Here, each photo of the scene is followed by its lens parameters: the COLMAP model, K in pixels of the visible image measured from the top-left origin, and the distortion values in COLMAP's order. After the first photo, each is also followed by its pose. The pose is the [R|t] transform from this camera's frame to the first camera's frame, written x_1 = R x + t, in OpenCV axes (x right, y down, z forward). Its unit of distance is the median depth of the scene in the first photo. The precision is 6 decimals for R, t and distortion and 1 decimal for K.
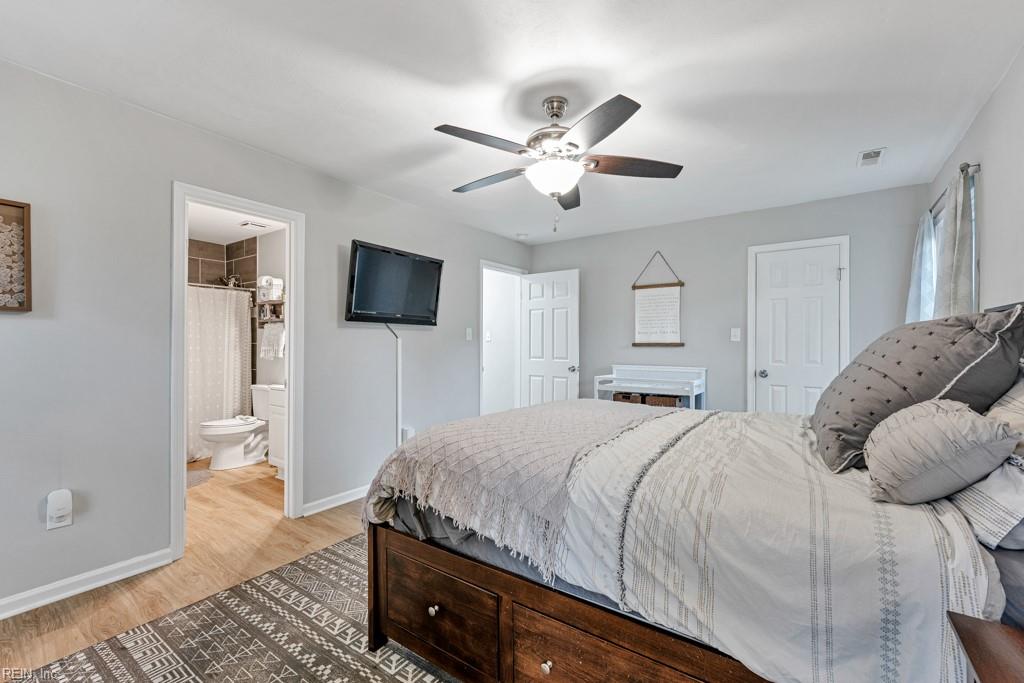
lens RADIAL K [[423.5, 0, 518.9], [0, 423.5, 342.1], [0, 0, 1]] dist [0.001187, 0.000114]
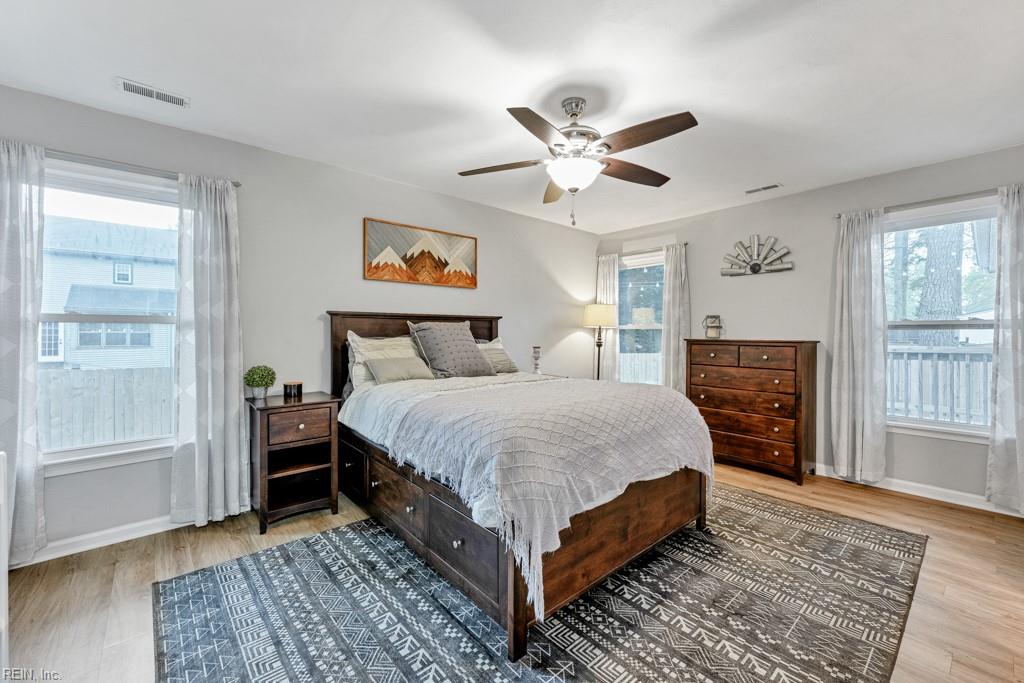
lens RADIAL K [[423.5, 0, 518.9], [0, 423.5, 342.1], [0, 0, 1]] dist [0.001187, 0.000114]
pose [[-0.972848, -0.004749, 0.231395, -0.020583], [-0.002142, 0.999931, 0.011518, 0.007775], [-0.231434, 0.010710, -0.972792, 1.476667]]
